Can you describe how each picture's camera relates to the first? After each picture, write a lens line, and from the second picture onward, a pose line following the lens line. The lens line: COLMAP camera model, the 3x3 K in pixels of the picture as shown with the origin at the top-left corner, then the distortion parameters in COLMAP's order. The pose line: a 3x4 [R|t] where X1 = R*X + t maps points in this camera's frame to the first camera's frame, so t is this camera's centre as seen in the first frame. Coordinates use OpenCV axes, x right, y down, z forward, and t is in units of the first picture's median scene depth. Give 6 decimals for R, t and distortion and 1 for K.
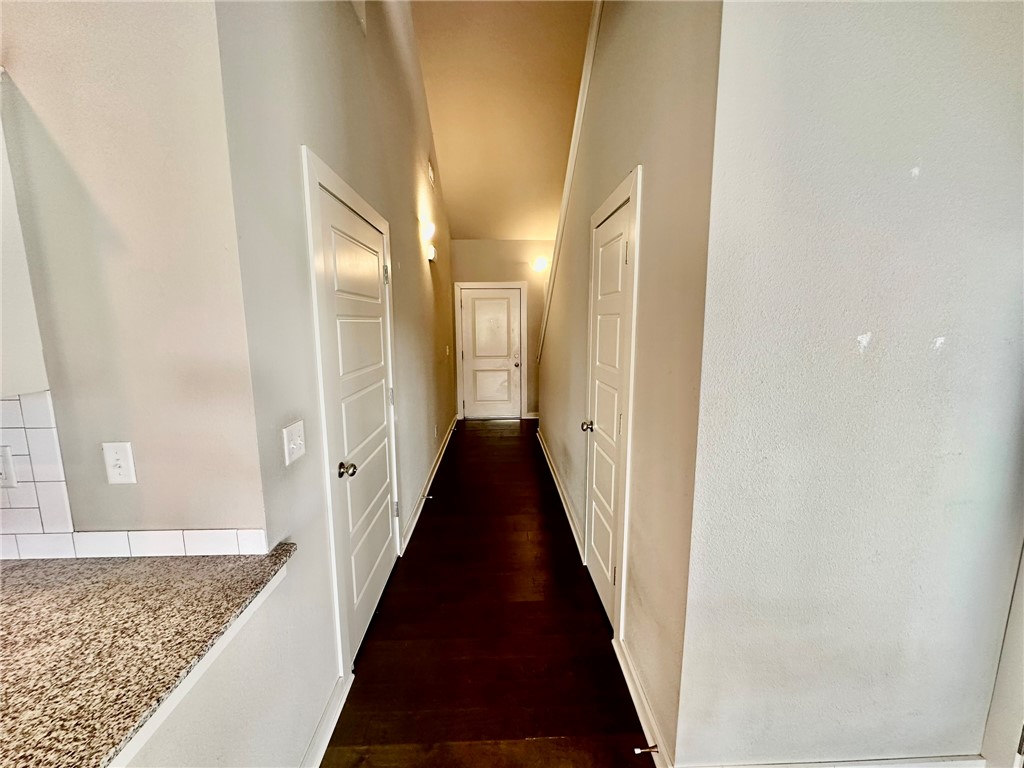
lens RADIAL K [[409.7, 0, 510.6], [0, 409.7, 384.0], [0, 0, 1]] dist [-0.003218, 0.000200]
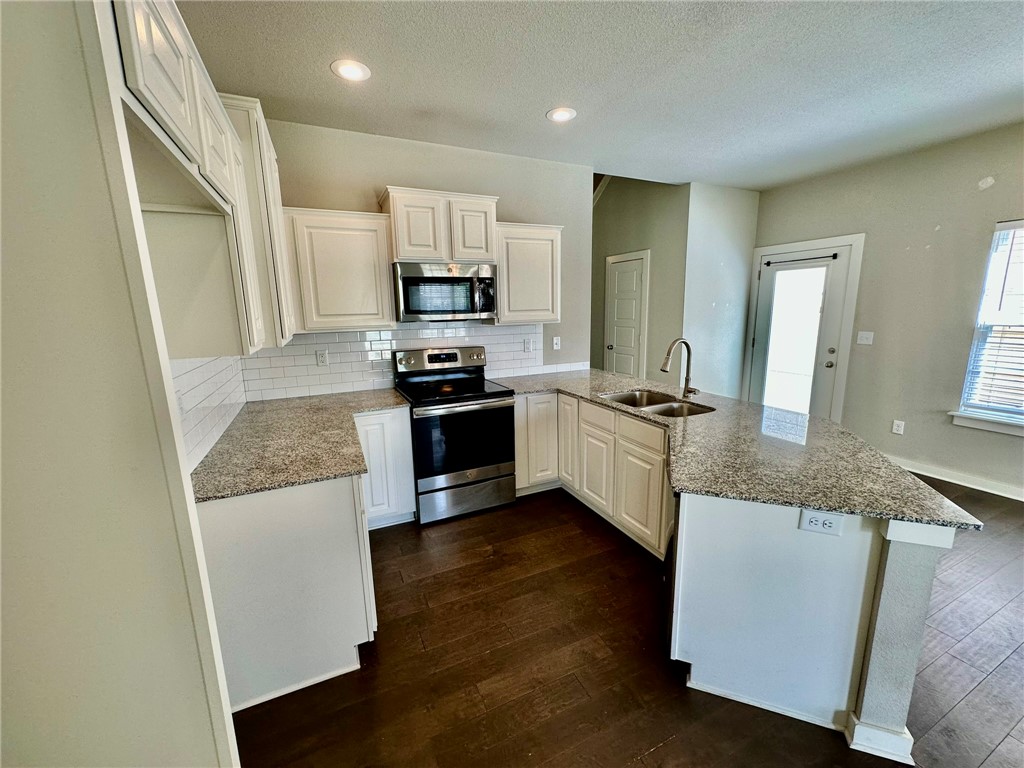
lens RADIAL K [[409.7, 0, 510.6], [0, 409.7, 384.0], [0, 0, 1]] dist [-0.003218, 0.000200]
pose [[0.916853, -0.086145, 0.389819, -1.185101], [0.073884, 0.996188, 0.046368, 0.152867], [-0.392328, -0.013711, 0.919723, -0.890634]]
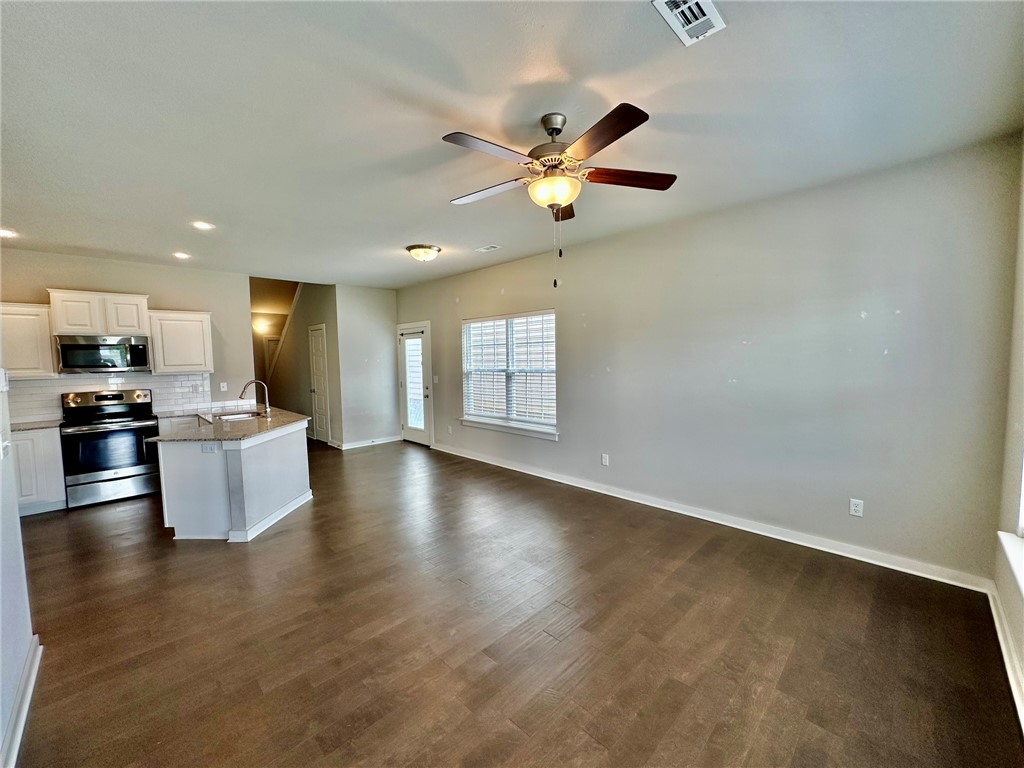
lens RADIAL K [[409.2, 0, 508.2], [0, 409.2, 385.9], [0, 0, 1]] dist [0.001863, 0.000236]
pose [[0.735908, -0.057451, 0.674639, -0.788055], [0.115582, 0.992428, -0.041566, 0.354832], [-0.667143, 0.108565, 0.736976, -2.251385]]
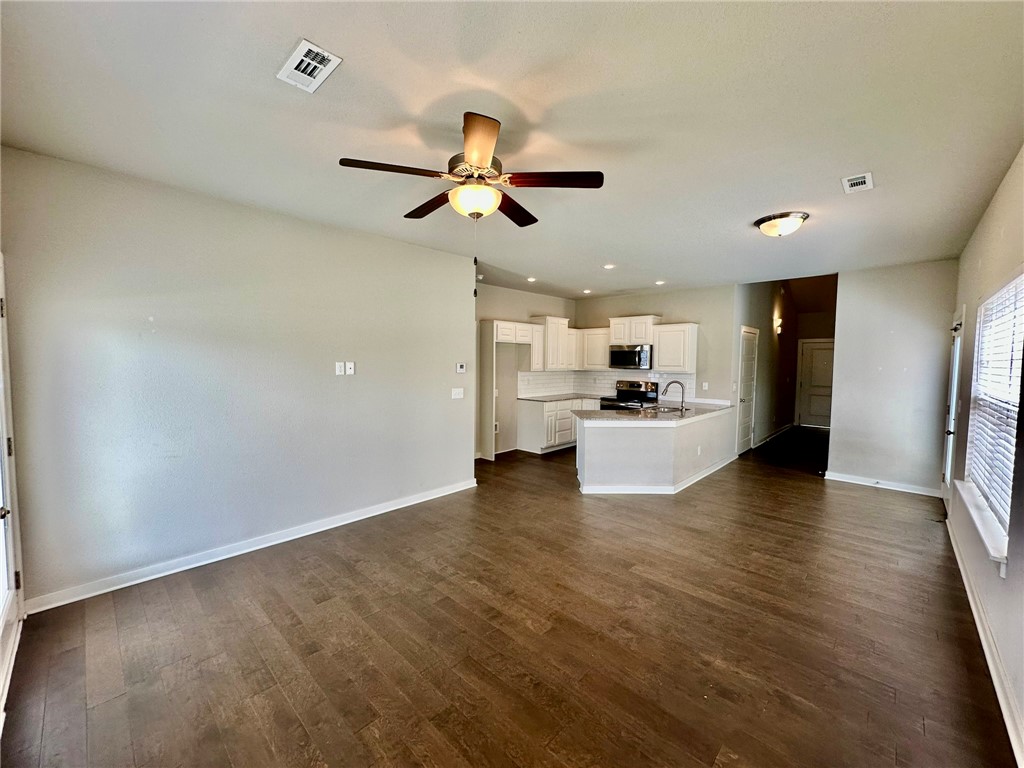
lens RADIAL K [[409.7, 0, 510.6], [0, 409.7, 384.0], [0, 0, 1]] dist [-0.003218, 0.000200]
pose [[0.700404, 0.051090, -0.711916, 0.552727], [-0.119902, 0.991682, -0.046795, 0.340187], [0.703604, 0.118135, 0.700704, -2.227202]]
